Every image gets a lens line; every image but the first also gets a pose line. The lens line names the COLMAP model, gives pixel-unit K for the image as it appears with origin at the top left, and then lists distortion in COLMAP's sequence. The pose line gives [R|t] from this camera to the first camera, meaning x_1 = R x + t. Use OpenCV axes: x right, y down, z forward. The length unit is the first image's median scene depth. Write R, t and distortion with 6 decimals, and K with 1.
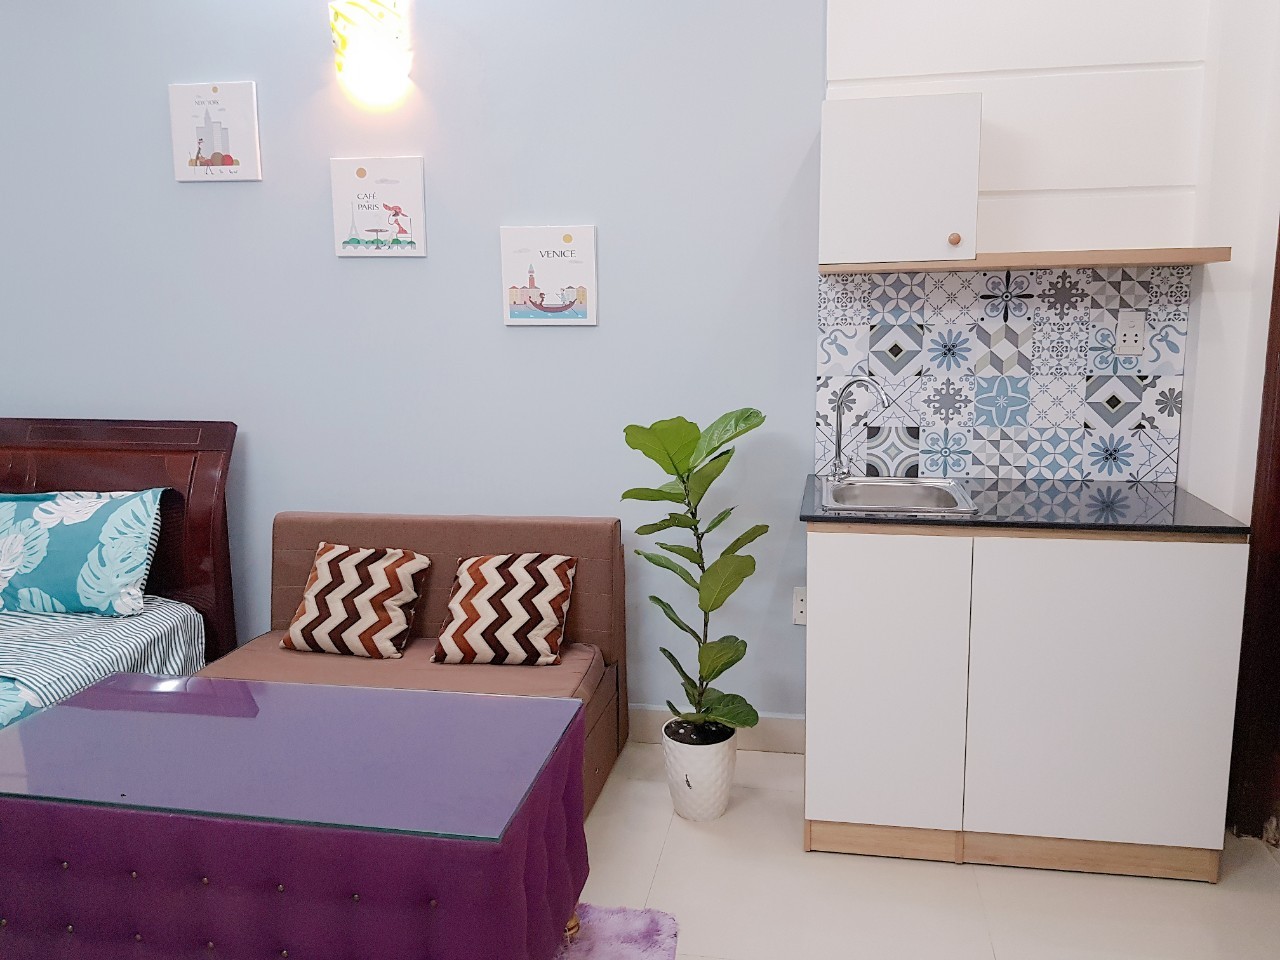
lens RADIAL K [[995.5, 0, 640.0], [0, 995.5, 480.0], [0, 0, 1]] dist [0.083805, -0.158719]
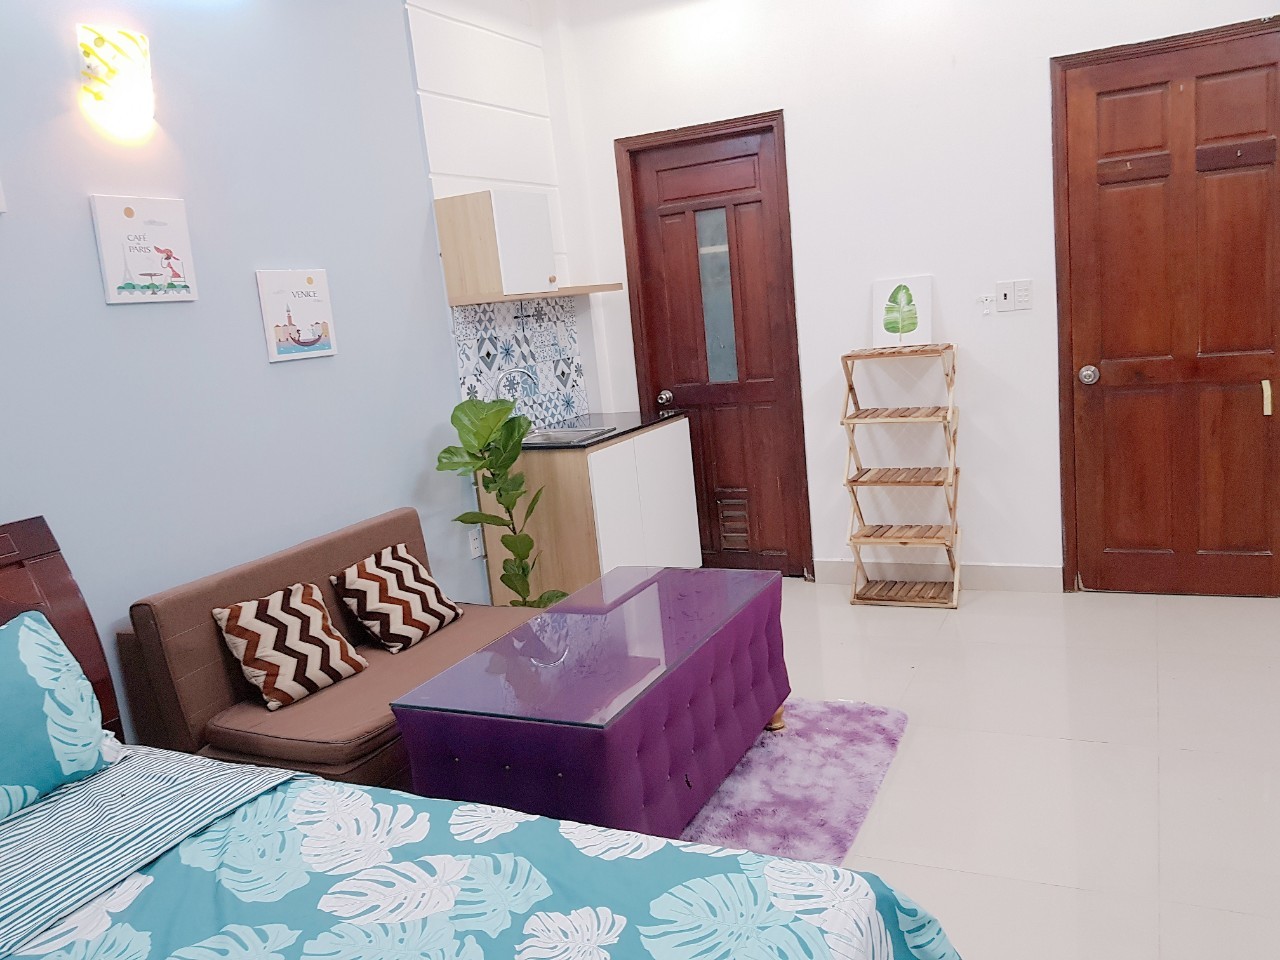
lens RADIAL K [[995.5, 0, 640.0], [0, 995.5, 480.0], [0, 0, 1]] dist [0.083805, -0.158719]
pose [[0.280451, -0.184002, 0.942067, -1.106966], [0.261090, 0.959073, 0.109598, -0.052831], [-0.923677, 0.215228, 0.317014, 0.346102]]
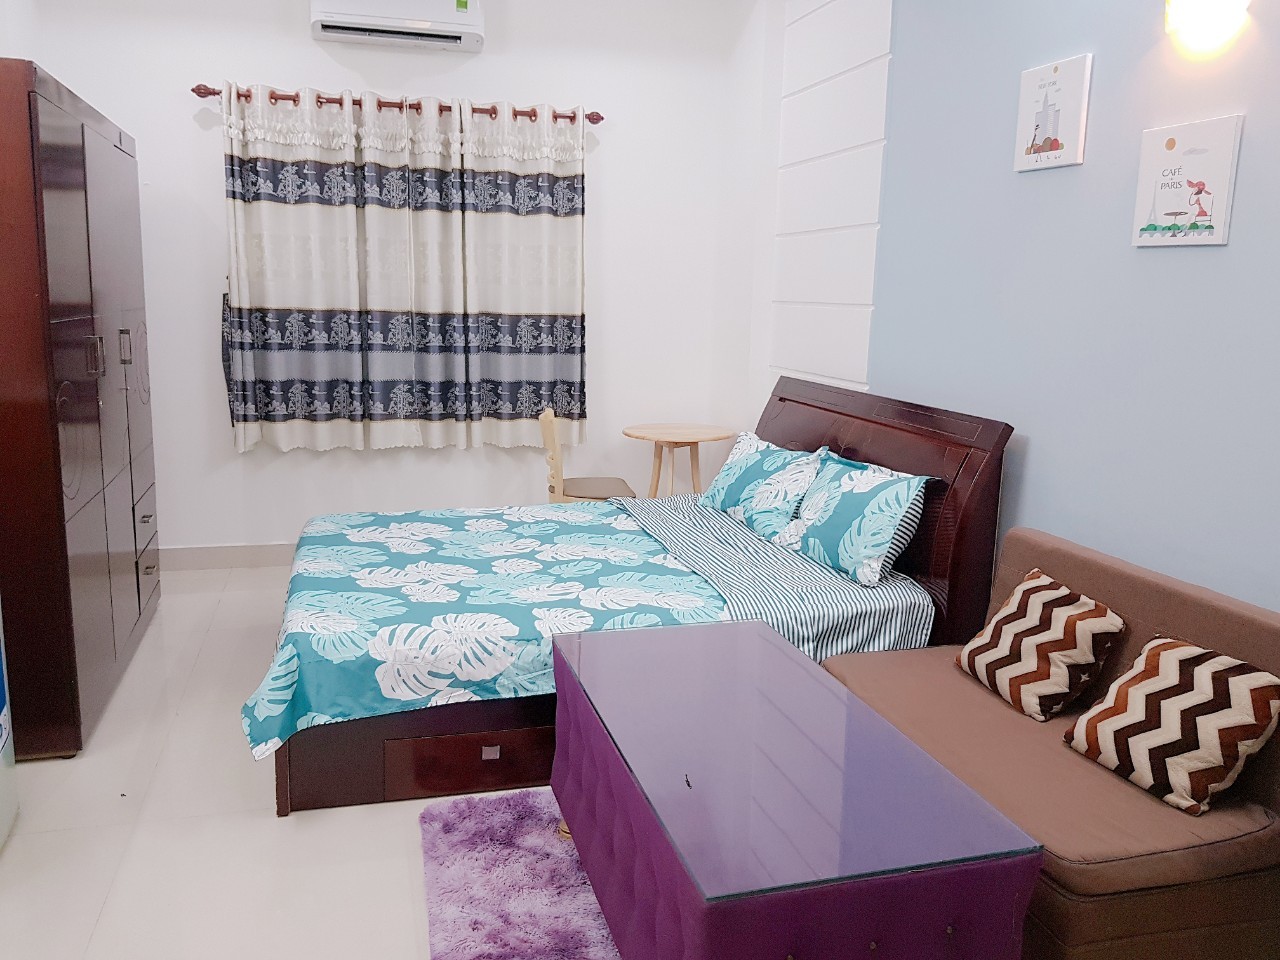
lens RADIAL K [[995.5, 0, 640.0], [0, 995.5, 480.0], [0, 0, 1]] dist [0.083805, -0.158719]
pose [[0.447148, 0.187555, -0.874575, 0.309049], [-0.185296, 0.975982, 0.114564, -0.054992], [0.875056, 0.110828, 0.471162, 0.280149]]
